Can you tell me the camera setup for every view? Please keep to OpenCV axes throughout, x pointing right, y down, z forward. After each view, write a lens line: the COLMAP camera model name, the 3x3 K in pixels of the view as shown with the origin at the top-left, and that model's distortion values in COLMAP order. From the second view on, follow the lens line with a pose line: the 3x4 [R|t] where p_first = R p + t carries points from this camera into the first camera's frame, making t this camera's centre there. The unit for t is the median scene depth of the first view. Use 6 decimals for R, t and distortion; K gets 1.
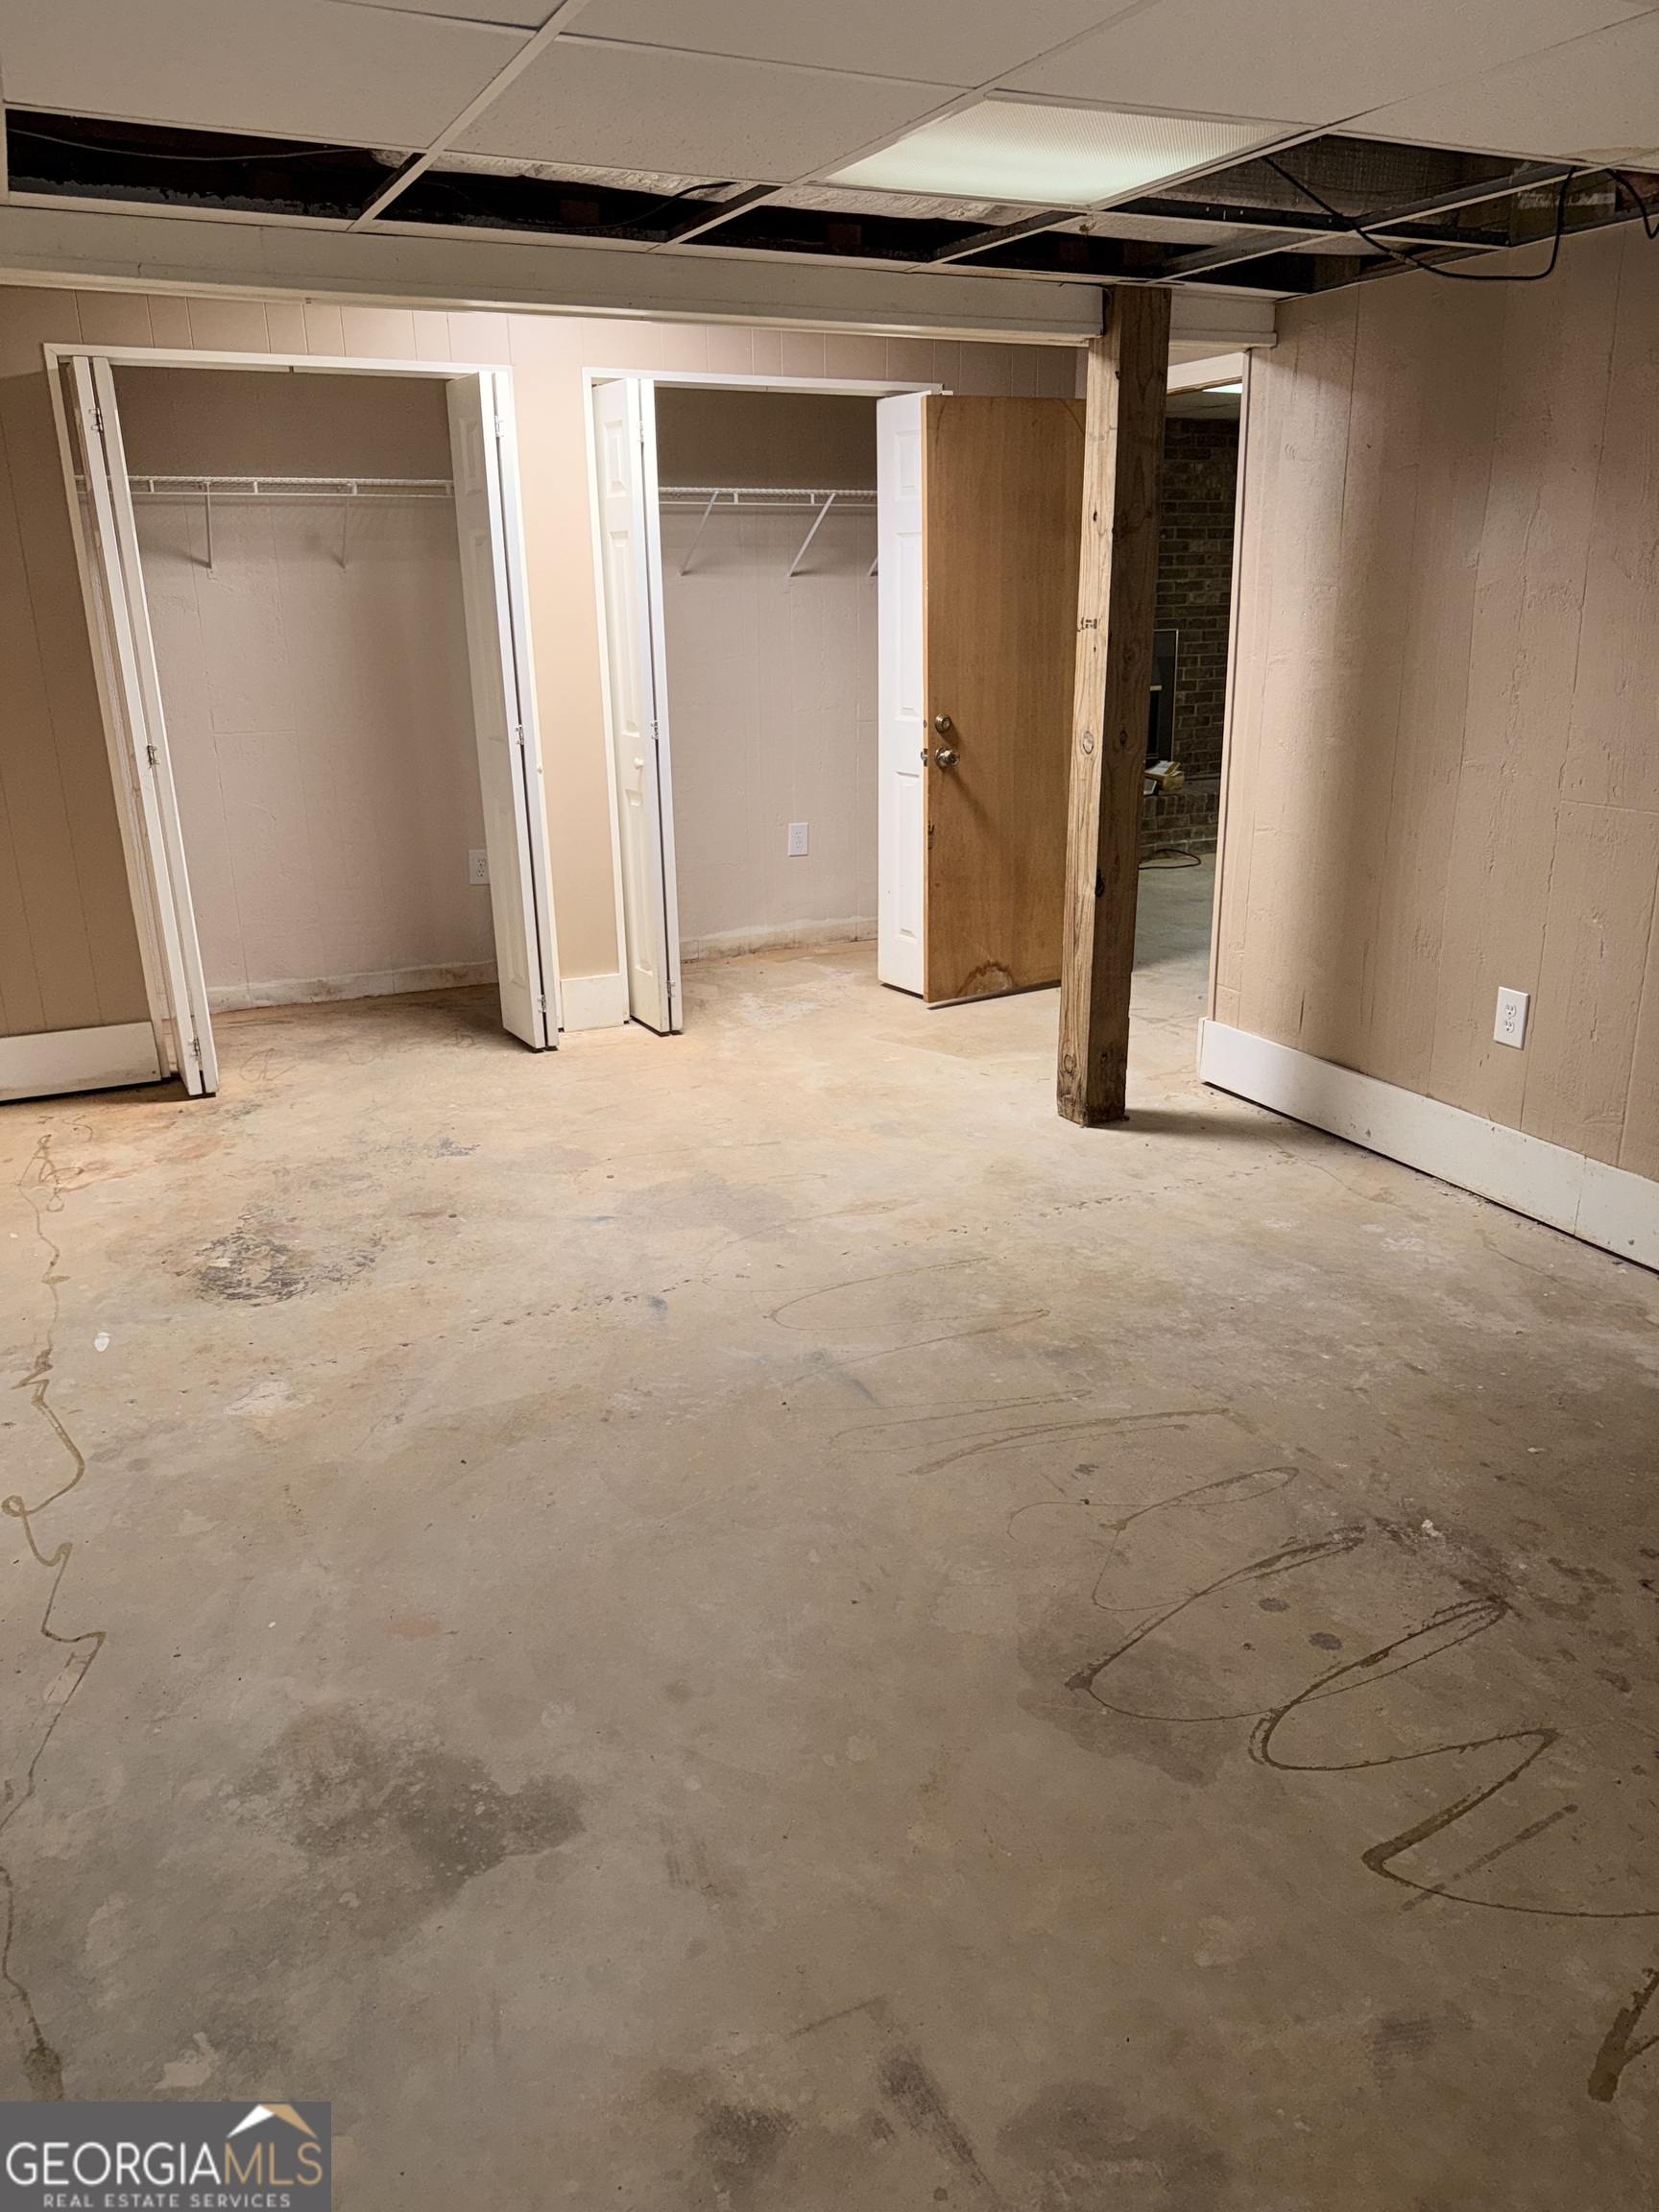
lens RADIAL K [[1555.0, 0, 829.5], [0, 1555.0, 1106.0], [0, 0, 1]] dist [0.144562, -0.257488]
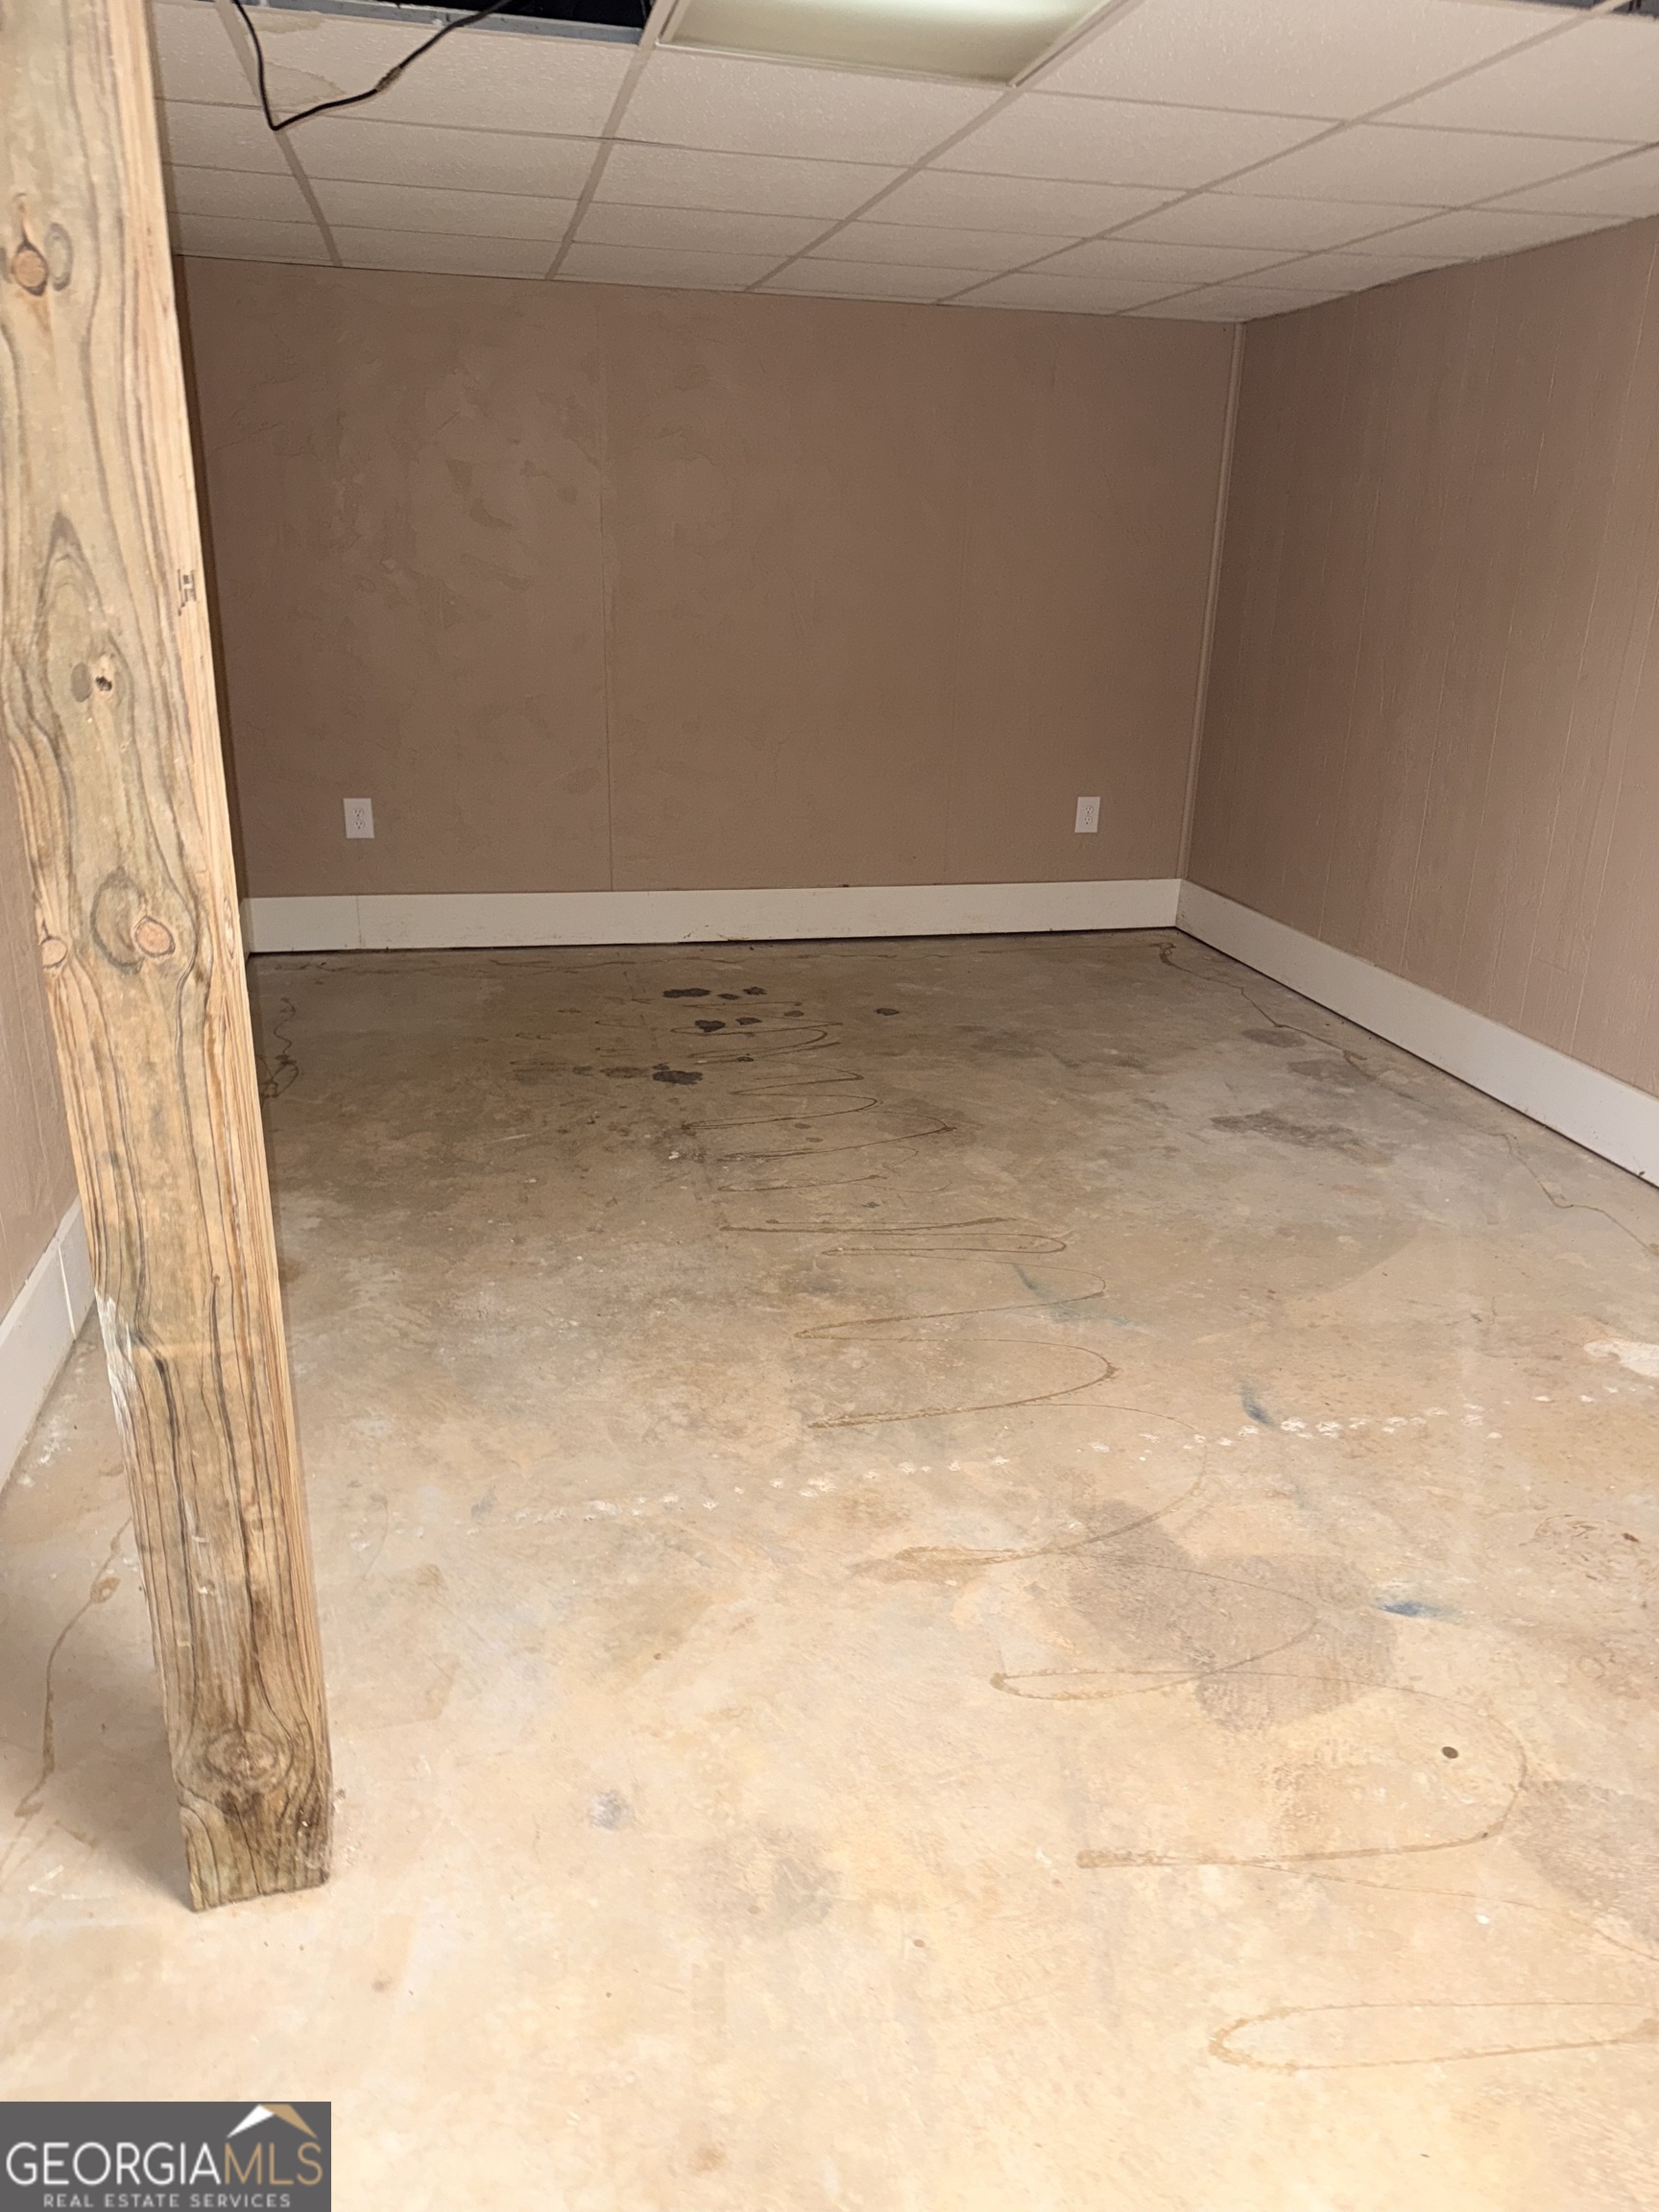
lens RADIAL K [[1555.0, 0, 829.5], [0, 1555.0, 1106.0], [0, 0, 1]] dist [0.144562, -0.257488]
pose [[-0.975885, -0.082497, 0.202094, -0.048823], [0.059222, 0.791043, 0.608888, -0.529445], [-0.210096, 0.606173, -0.767082, 1.652297]]
